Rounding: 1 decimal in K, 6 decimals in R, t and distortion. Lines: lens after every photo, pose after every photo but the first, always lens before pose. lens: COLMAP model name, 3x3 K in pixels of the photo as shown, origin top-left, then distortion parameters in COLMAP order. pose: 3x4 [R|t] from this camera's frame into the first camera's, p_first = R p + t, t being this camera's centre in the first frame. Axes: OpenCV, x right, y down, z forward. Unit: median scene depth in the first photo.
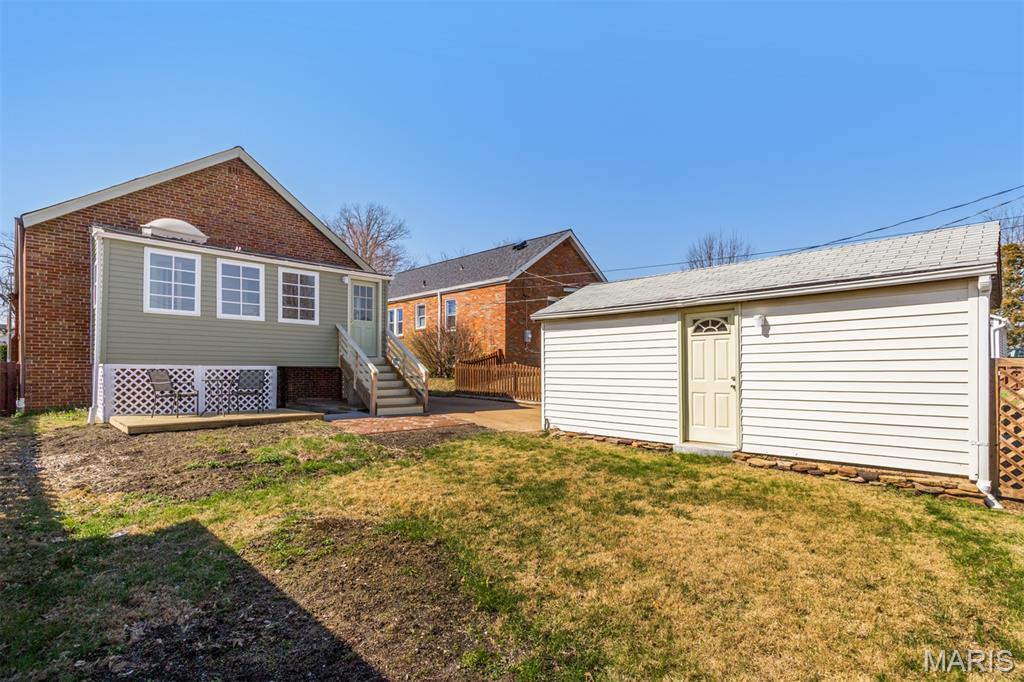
lens RADIAL K [[512.3, 0, 495.9], [0, 512.3, 365.8], [0, 0, 1]] dist [-0.004293, 0.003272]
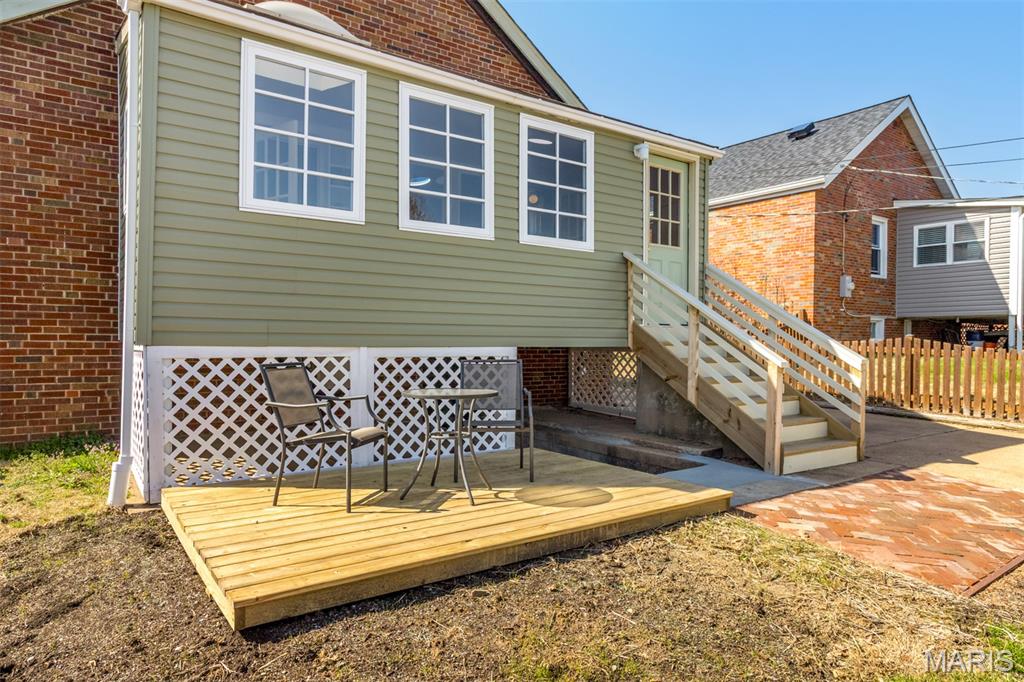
lens RADIAL K [[646.1, 0, 511.6], [0, 646.1, 340.5], [0, 0, 1]] dist [-0.017528, 0.005371]
pose [[0.990797, 0.001395, -0.135346, -0.368505], [-0.000303, 0.999967, 0.008091, -0.009403], [0.135353, -0.007975, 0.990765, 0.480714]]
